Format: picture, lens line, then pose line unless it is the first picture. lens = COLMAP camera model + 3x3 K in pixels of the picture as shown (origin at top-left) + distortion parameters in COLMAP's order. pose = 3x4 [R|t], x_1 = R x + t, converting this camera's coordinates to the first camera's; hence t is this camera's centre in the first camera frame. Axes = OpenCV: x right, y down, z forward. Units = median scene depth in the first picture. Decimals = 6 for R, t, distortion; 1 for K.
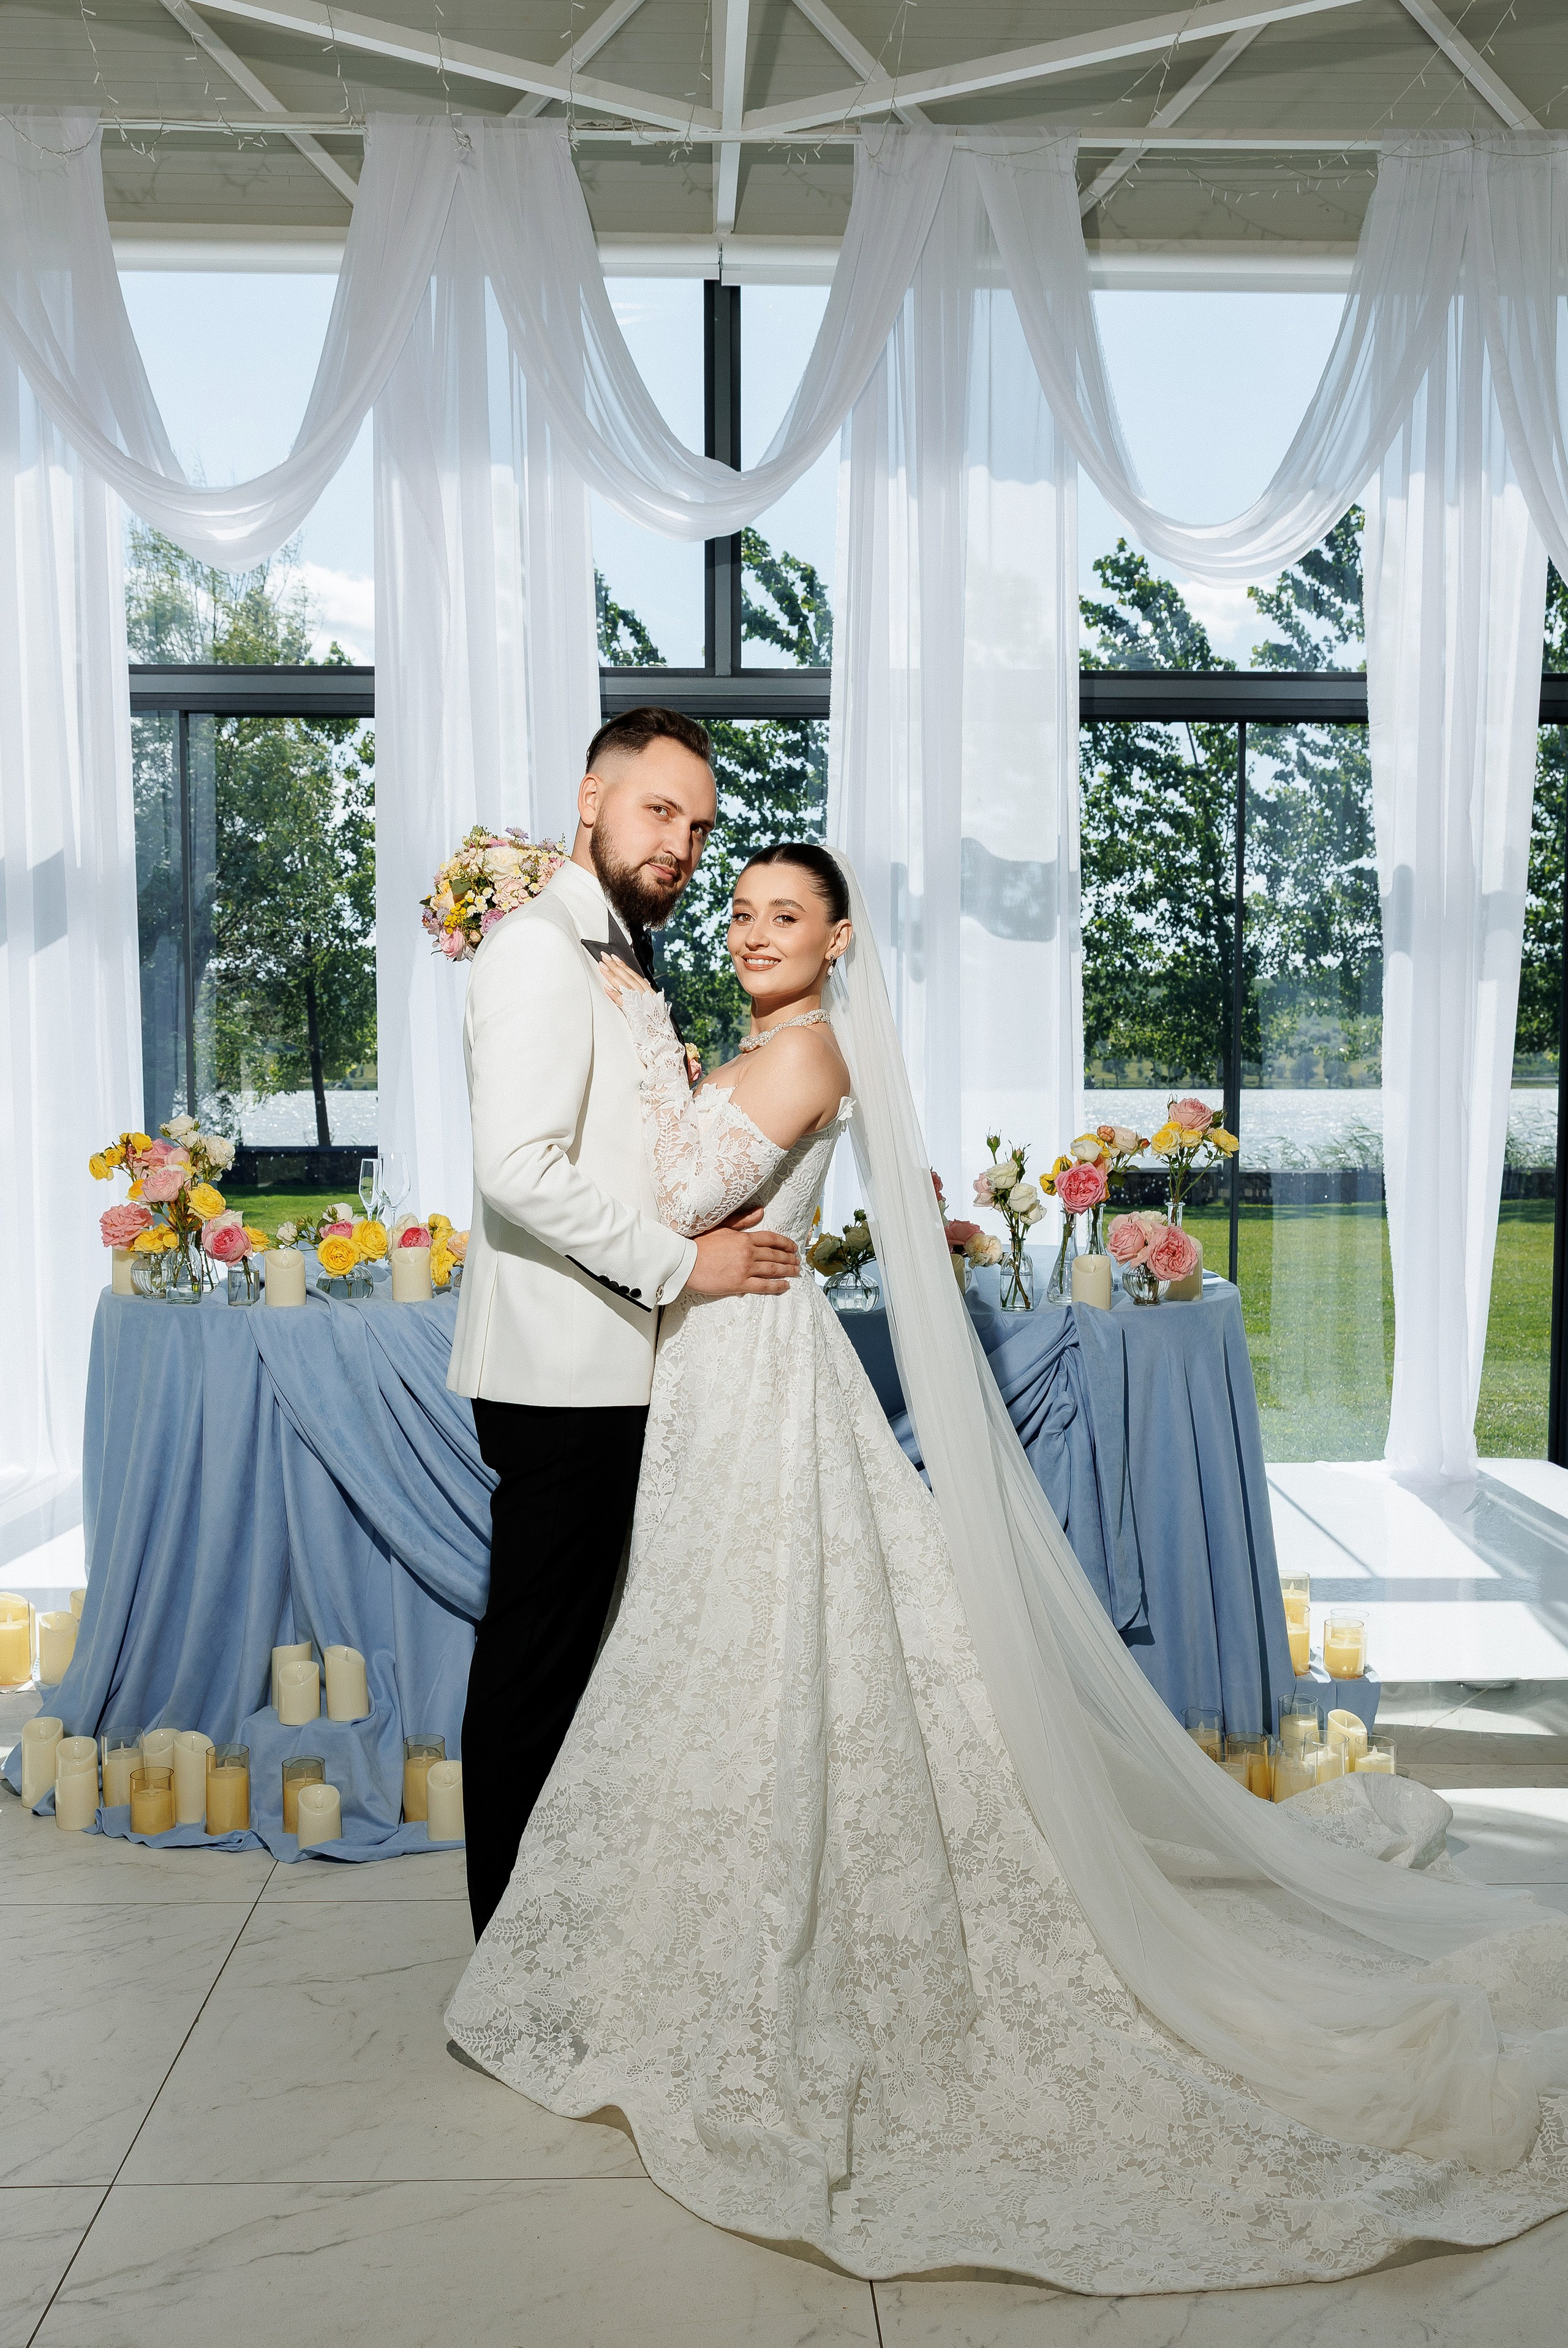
lens RADIAL K [[2144.3, 0, 776.5], [0, 2144.3, 1244.1], [0, 0, 1]] dist [-0.008745, 0.000000]
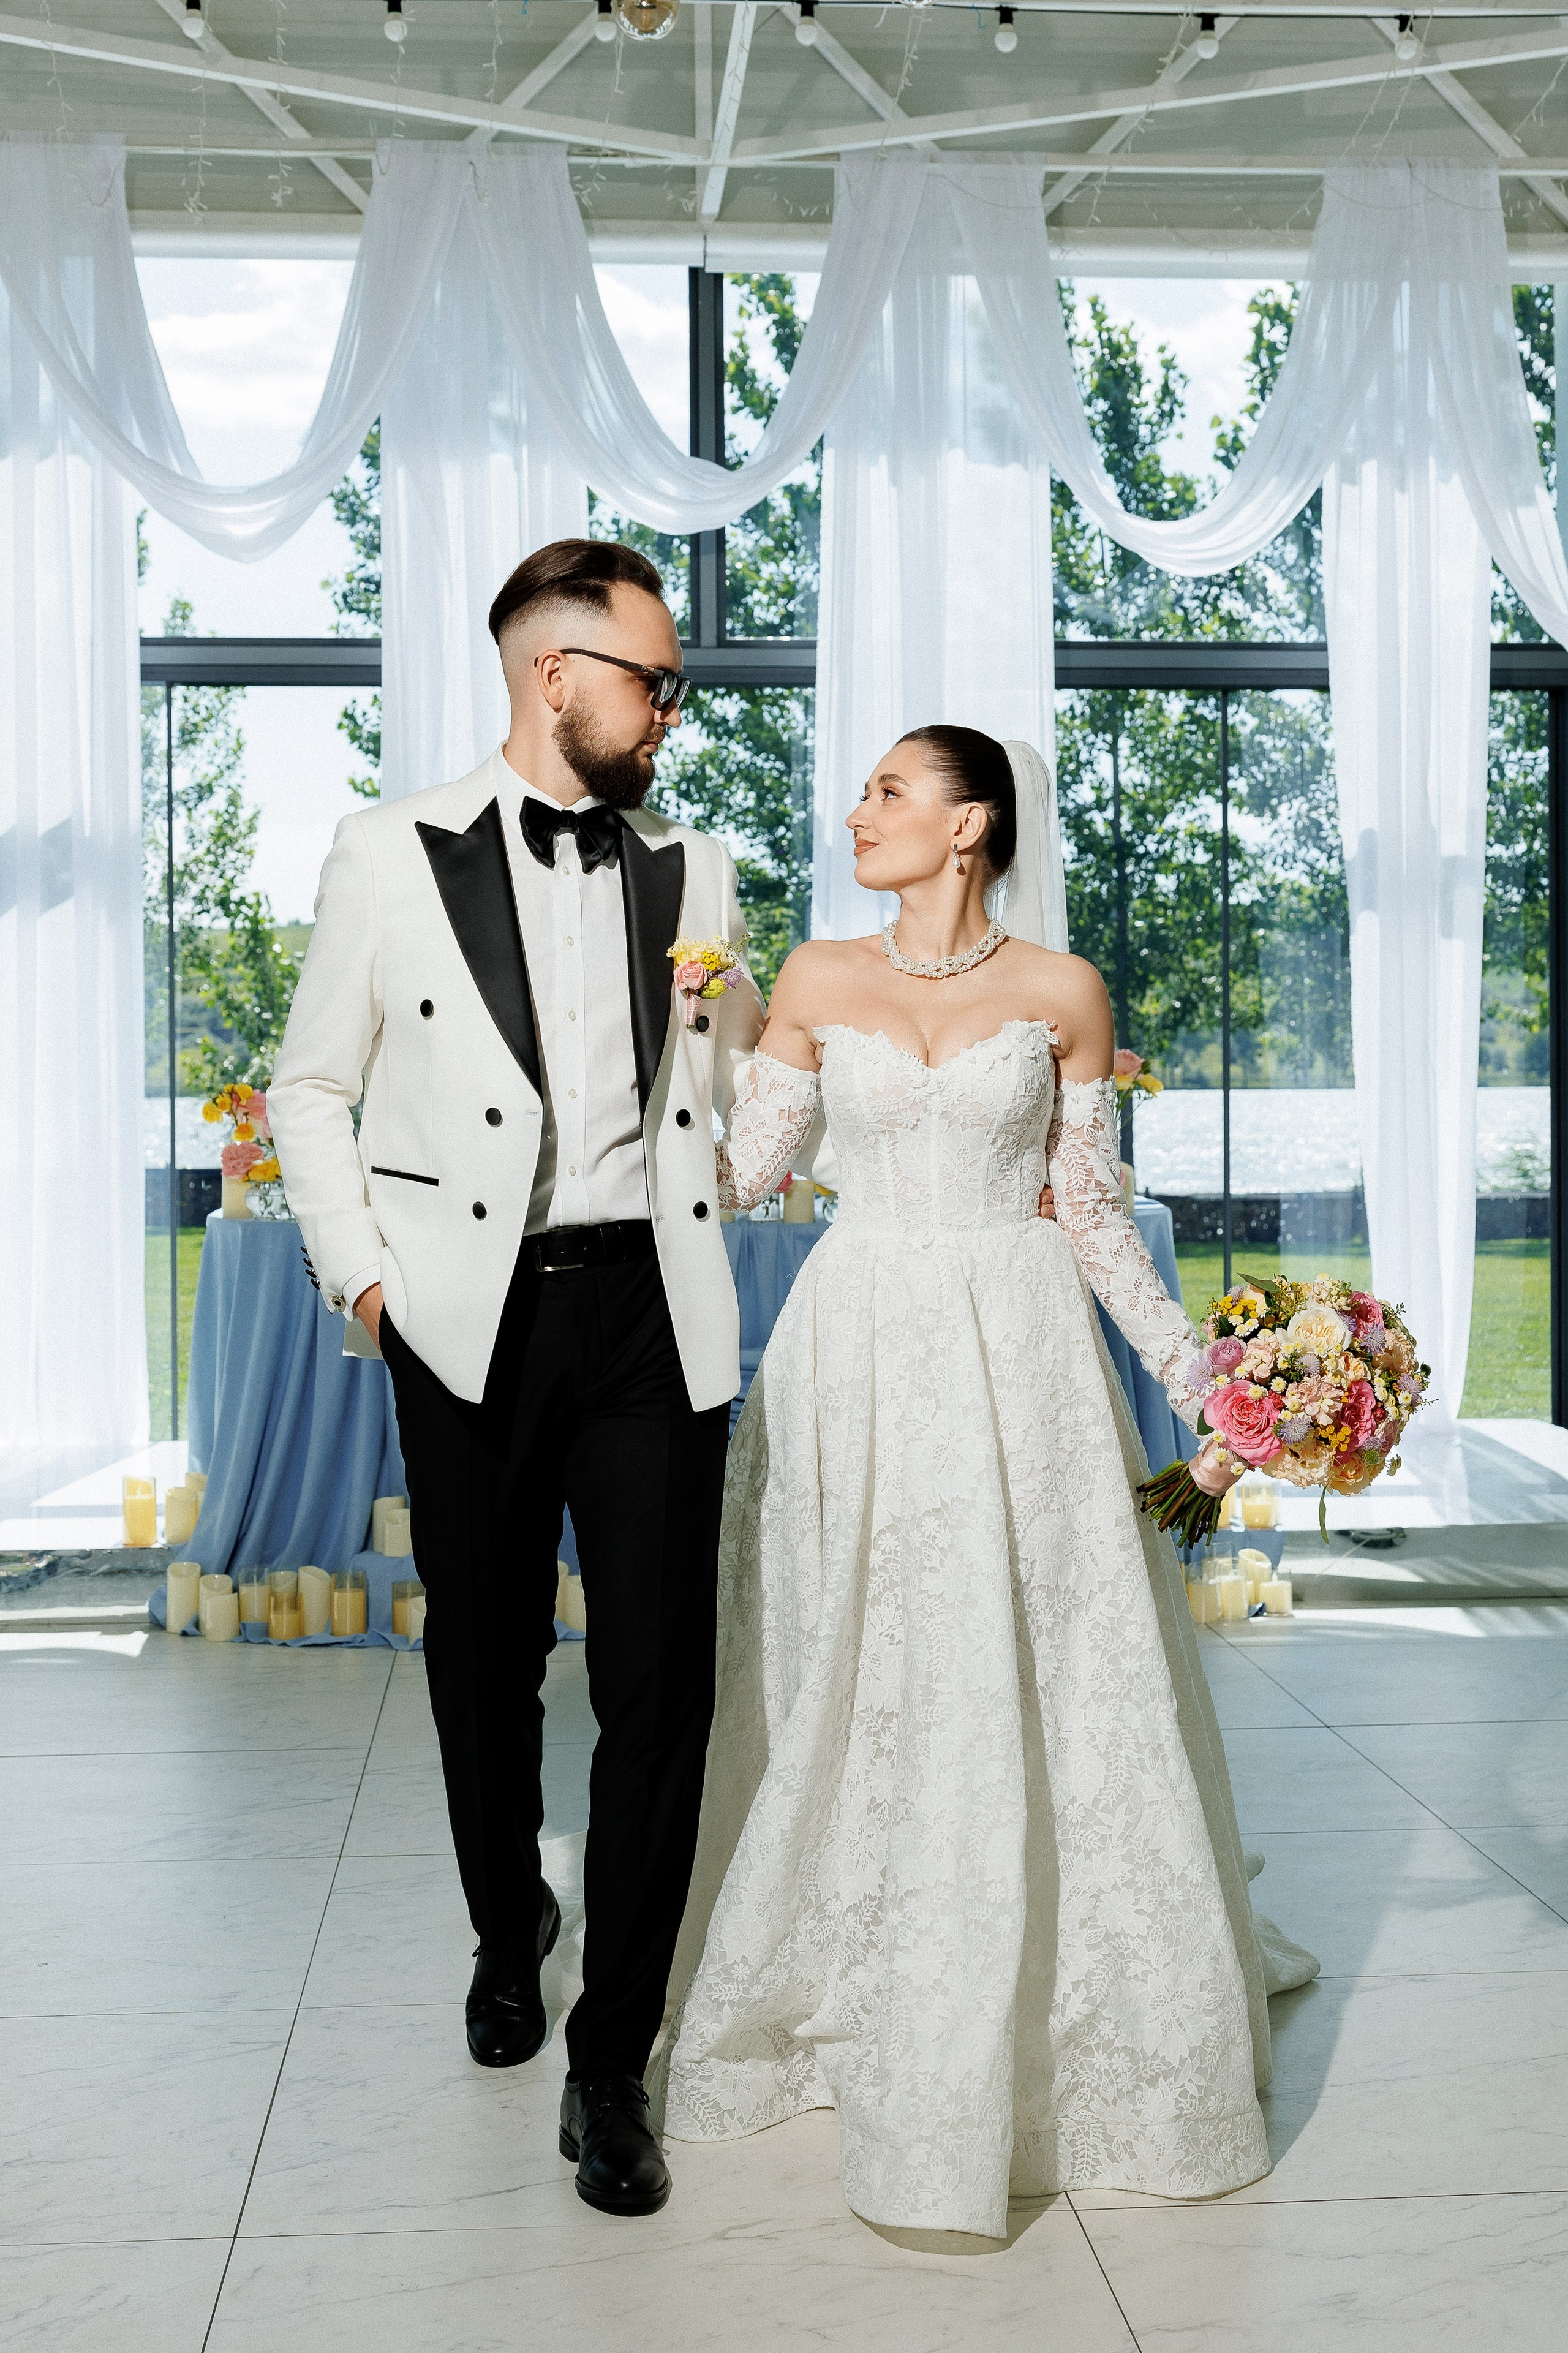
lens RADIAL K [[3447.4, 0, 814.0], [0, 3447.4, 1117.6], [0, 0, 1]] dist [0.044227, 0.000000]
pose [[0.999554, -0.010434, 0.027987, -0.037197], [0.012287, 0.997684, -0.066896, 0.103599], [-0.027224, 0.067210, 0.997367, -0.957827]]
